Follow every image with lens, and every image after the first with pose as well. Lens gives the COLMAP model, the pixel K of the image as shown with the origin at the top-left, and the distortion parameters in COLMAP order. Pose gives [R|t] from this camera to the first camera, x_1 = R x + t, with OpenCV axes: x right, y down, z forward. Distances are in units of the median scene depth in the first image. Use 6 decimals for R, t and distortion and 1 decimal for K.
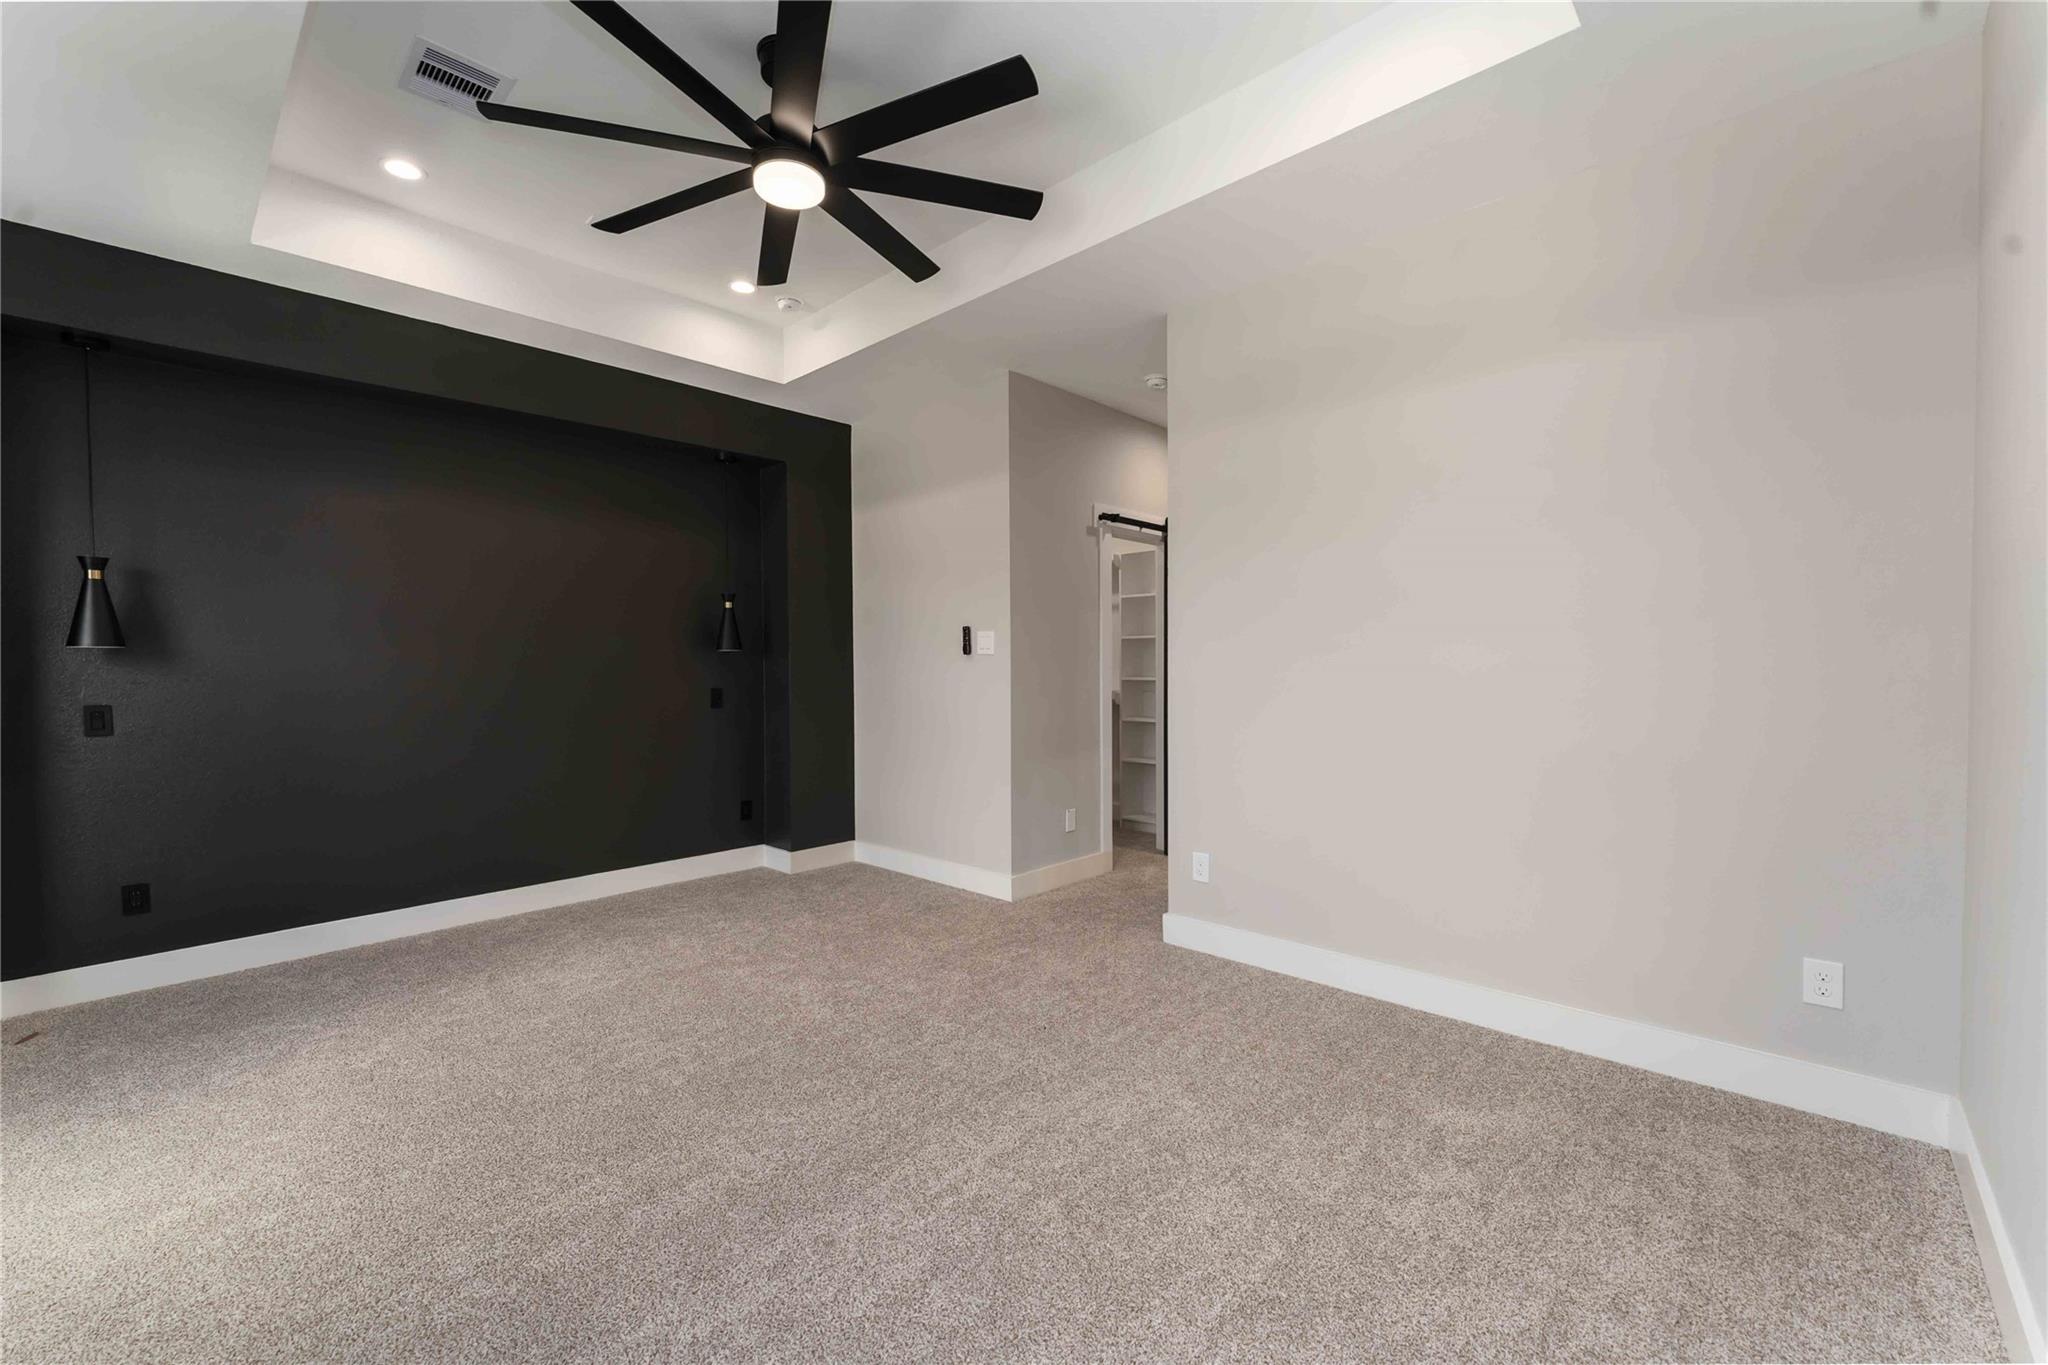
lens RADIAL K [[834.1, 0, 1004.5], [0, 834.1, 674.9], [0, 0, 1]] dist [-0.000527, -0.001048]
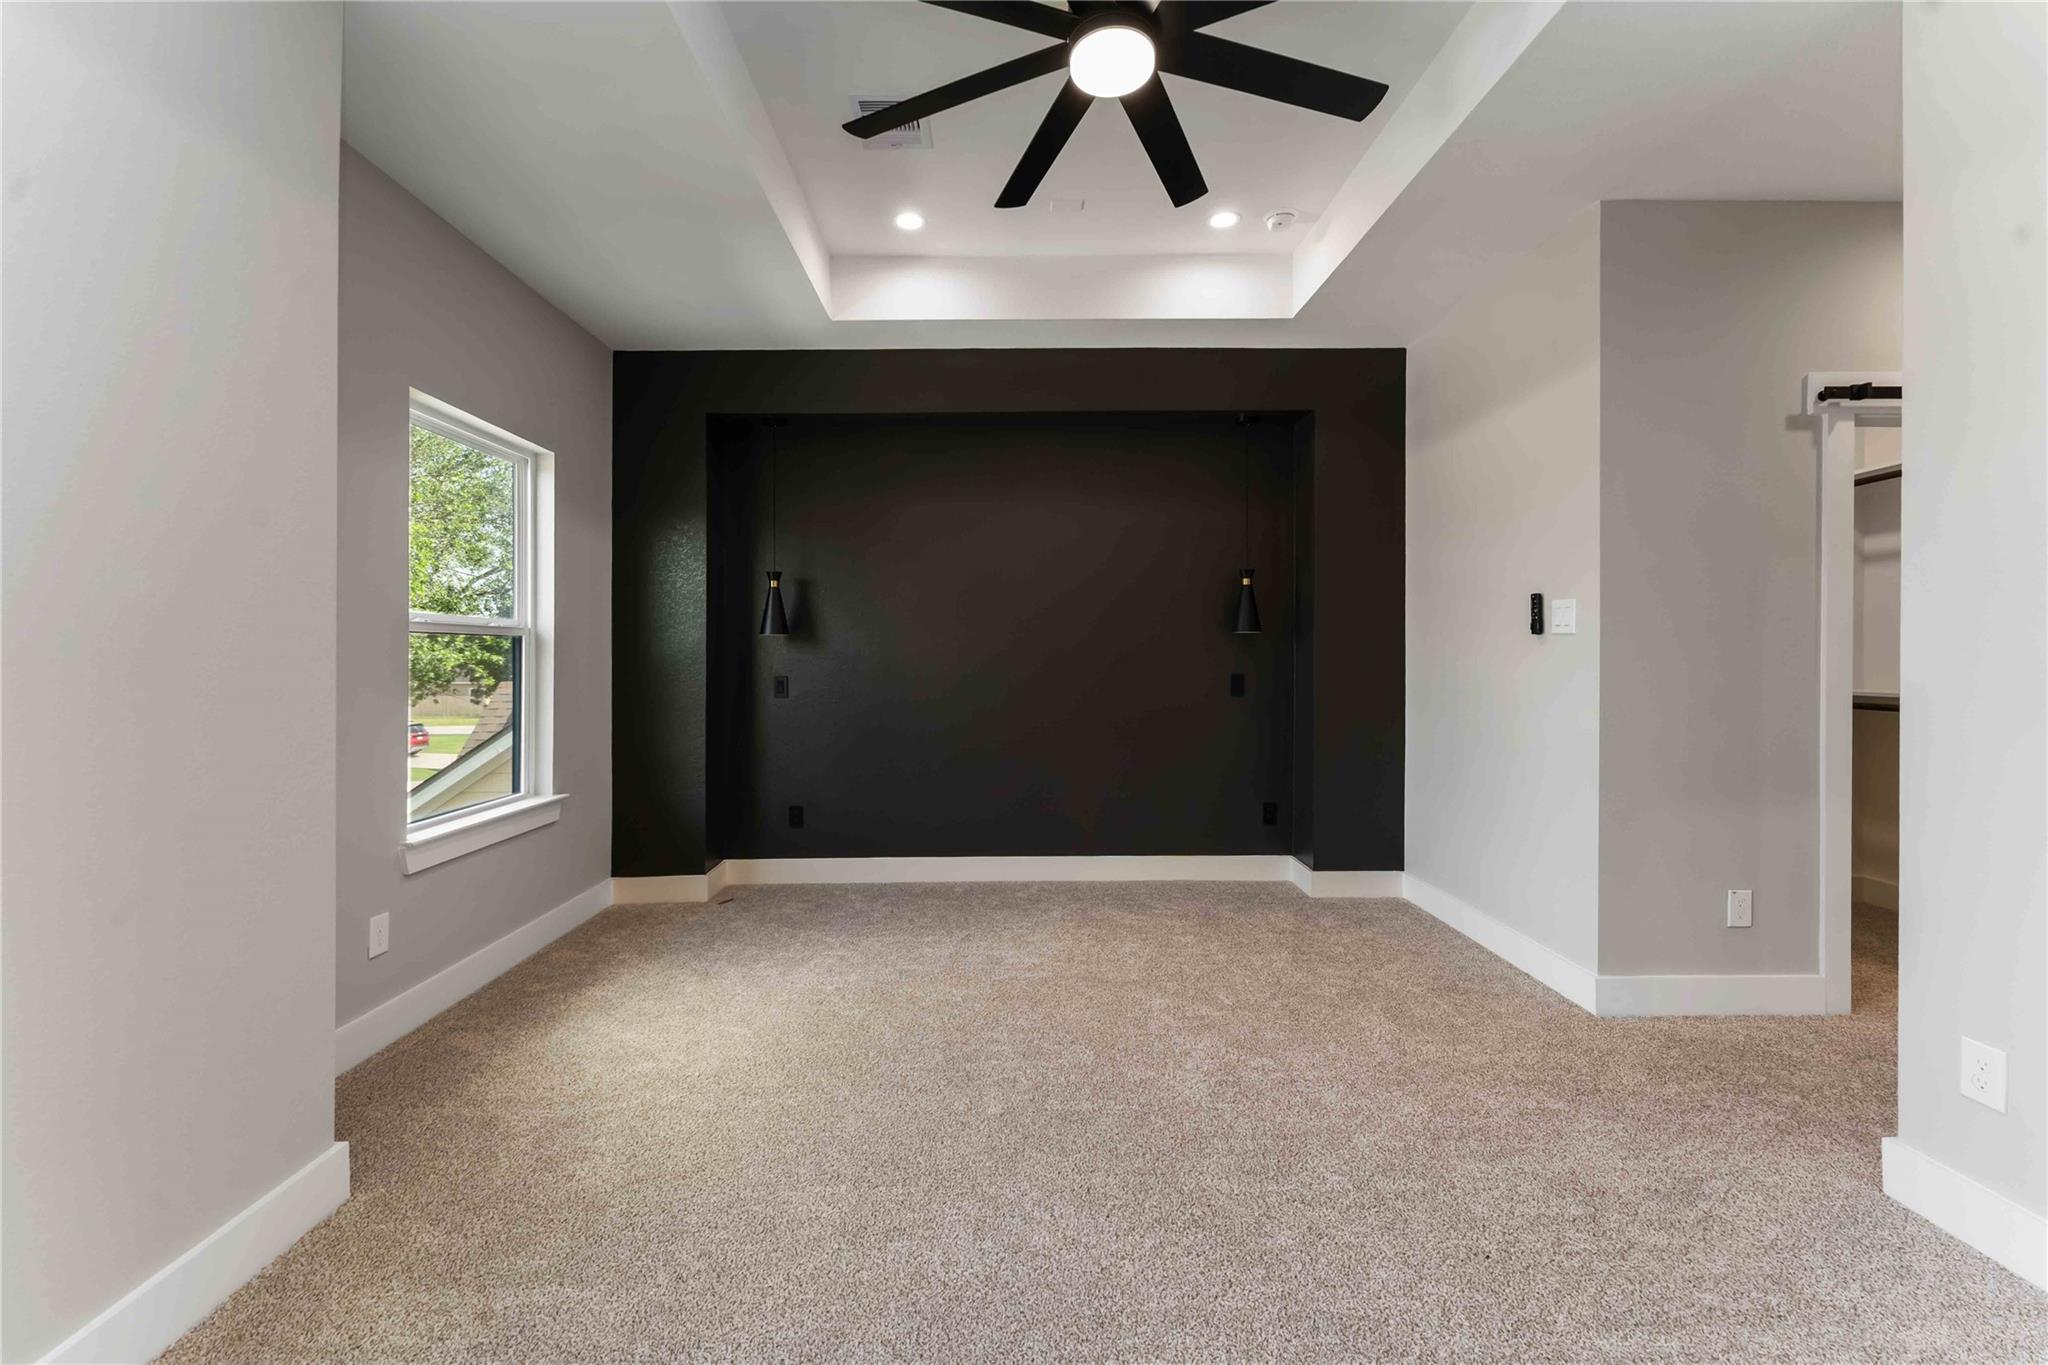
lens RADIAL K [[834.1, 0, 1029.2], [0, 834.1, 649.0], [0, 0, 1]] dist [-0.000527, -0.001048]
pose [[0.696984, 0.003312, -0.717079, 0.177050], [-0.010663, 0.999927, -0.005746, -0.004535], [0.717007, 0.011652, 0.696969, 0.245982]]
